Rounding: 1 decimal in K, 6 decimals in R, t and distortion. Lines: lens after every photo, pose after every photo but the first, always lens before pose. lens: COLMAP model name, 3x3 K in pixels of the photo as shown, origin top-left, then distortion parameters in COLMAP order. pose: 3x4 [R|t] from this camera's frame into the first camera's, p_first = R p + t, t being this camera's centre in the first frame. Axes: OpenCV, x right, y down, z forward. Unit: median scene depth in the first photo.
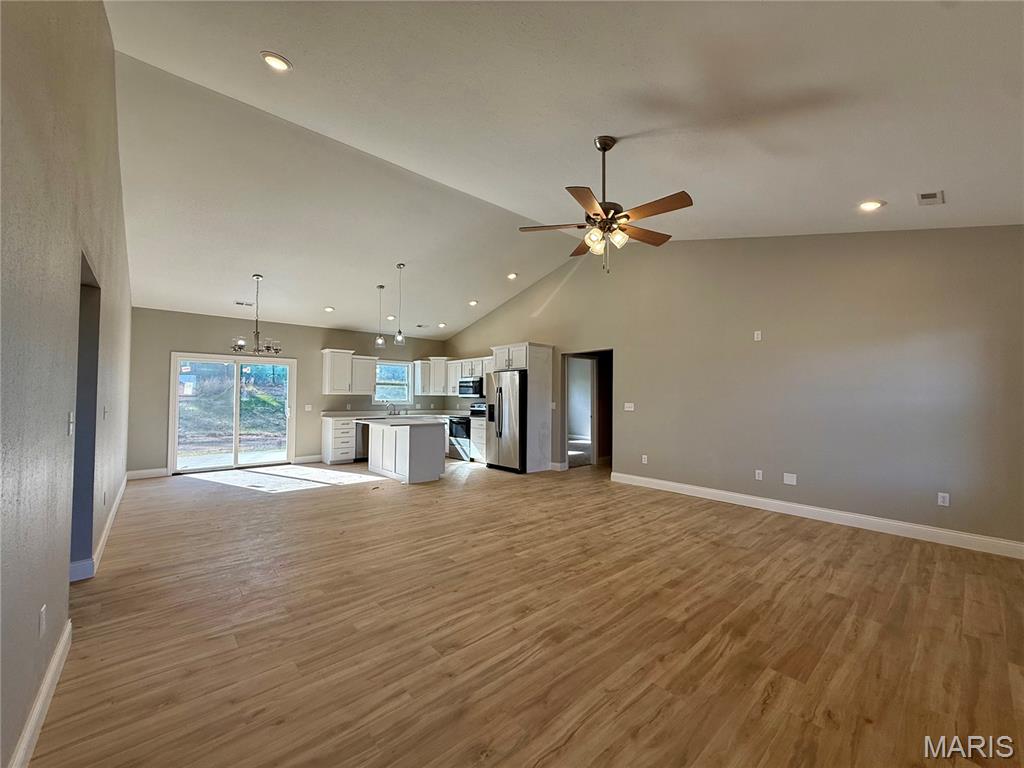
lens RADIAL K [[407.0, 0, 511.5], [0, 407.0, 383.6], [0, 0, 1]] dist [0.001171, -0.000101]
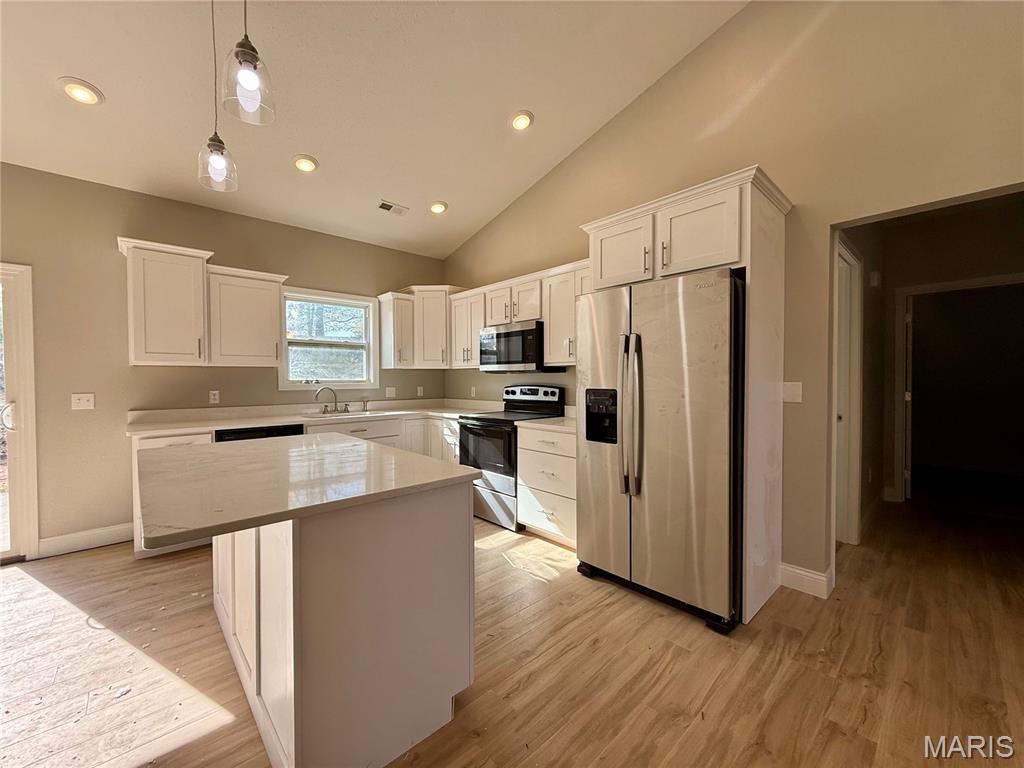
lens RADIAL K [[407.0, 0, 509.9], [0, 407.0, 385.4], [0, 0, 1]] dist [0.001171, -0.000101]
pose [[0.999783, -0.010011, 0.018245, -0.132735], [0.008982, 0.998411, 0.055633, 0.030470], [-0.018773, -0.055457, 0.998285, 0.706301]]
